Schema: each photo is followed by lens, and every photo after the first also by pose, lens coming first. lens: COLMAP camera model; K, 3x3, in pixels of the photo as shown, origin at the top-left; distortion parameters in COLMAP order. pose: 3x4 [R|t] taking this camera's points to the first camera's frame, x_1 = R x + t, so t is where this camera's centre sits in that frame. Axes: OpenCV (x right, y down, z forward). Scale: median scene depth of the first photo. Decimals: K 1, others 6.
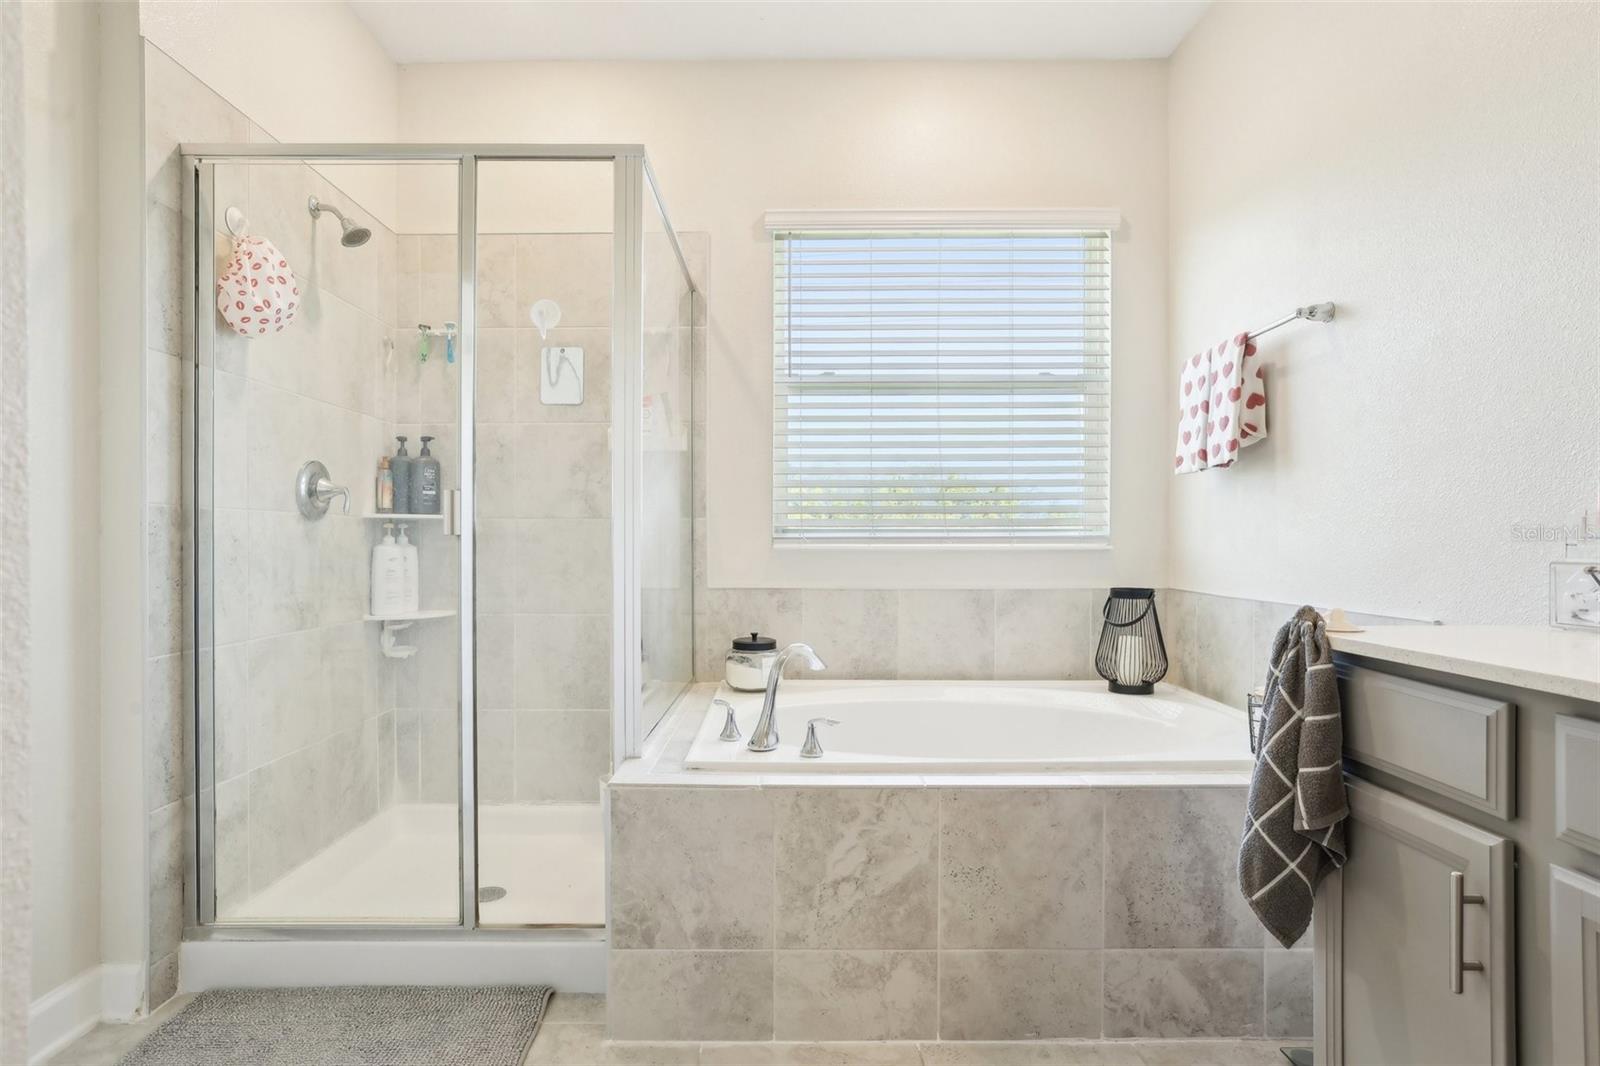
lens RADIAL K [[843.3, 0, 796.2], [0, 843.3, 528.4], [0, 0, 1]] dist [-0.048488, 0.026899]
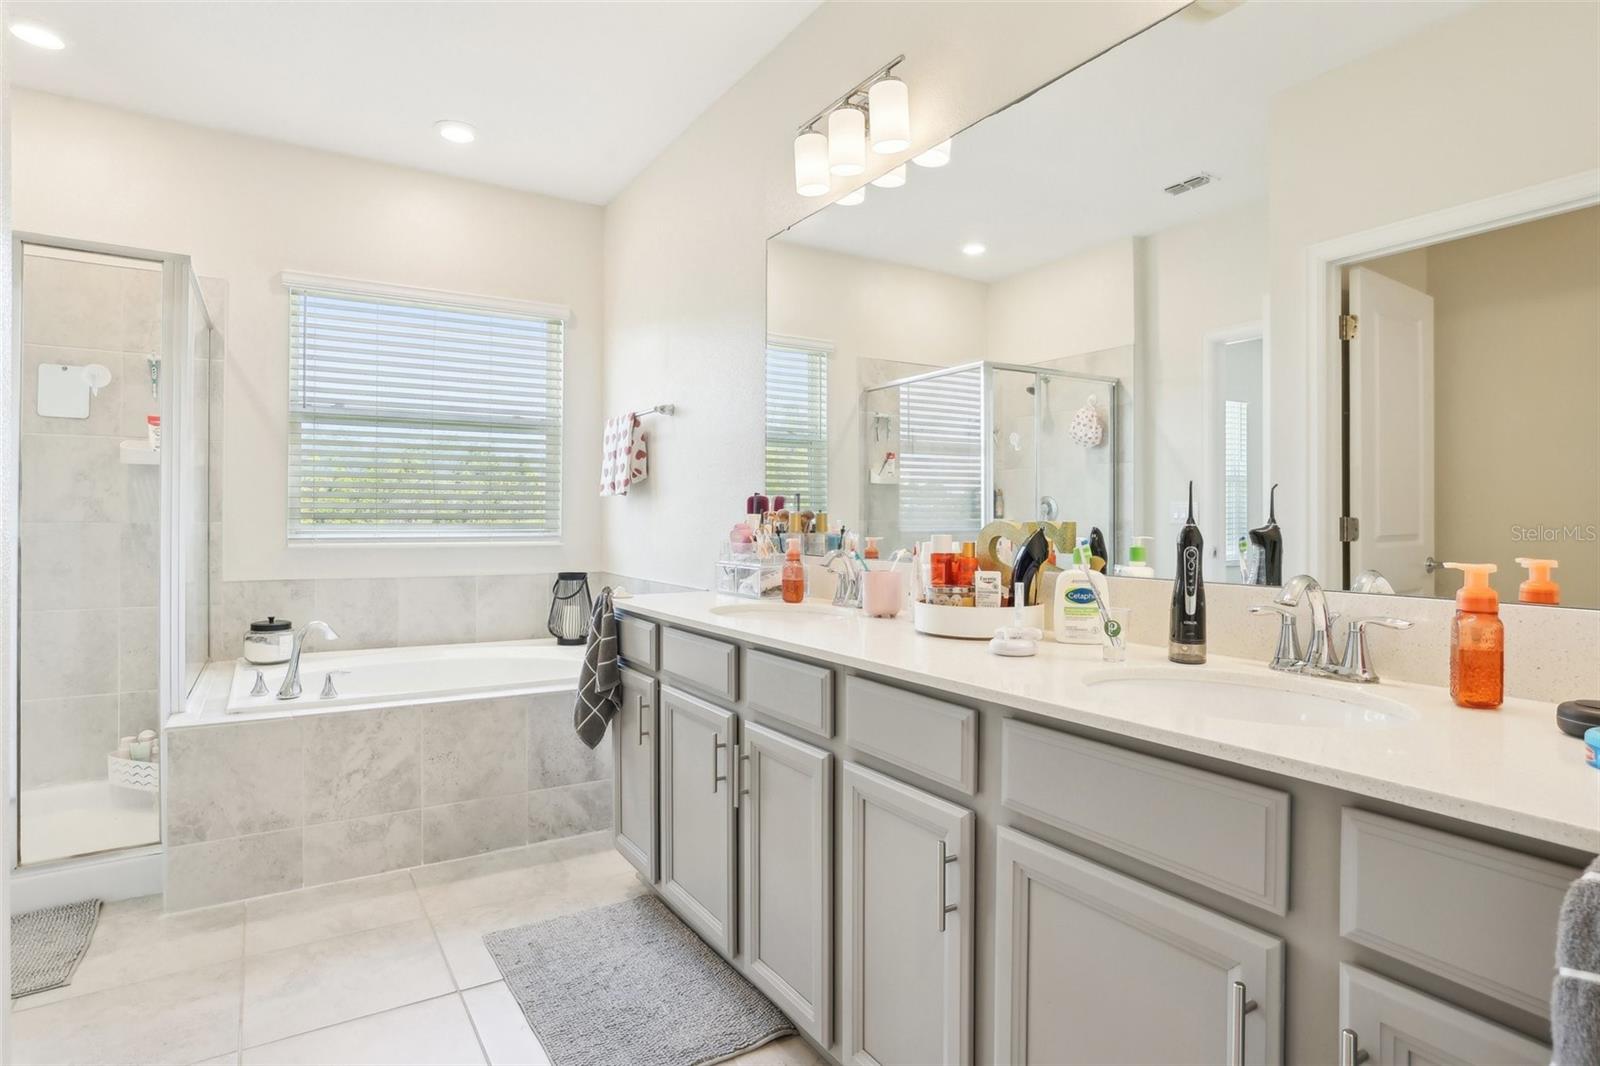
lens RADIAL K [[843.3, 0, 796.2], [0, 843.3, 528.4], [0, 0, 1]] dist [-0.048488, 0.026899]
pose [[0.853096, -0.000579, 0.521754, -0.043508], [-0.013642, 0.999633, 0.023414, -0.066272], [-0.521576, -0.027092, 0.852775, -0.653614]]
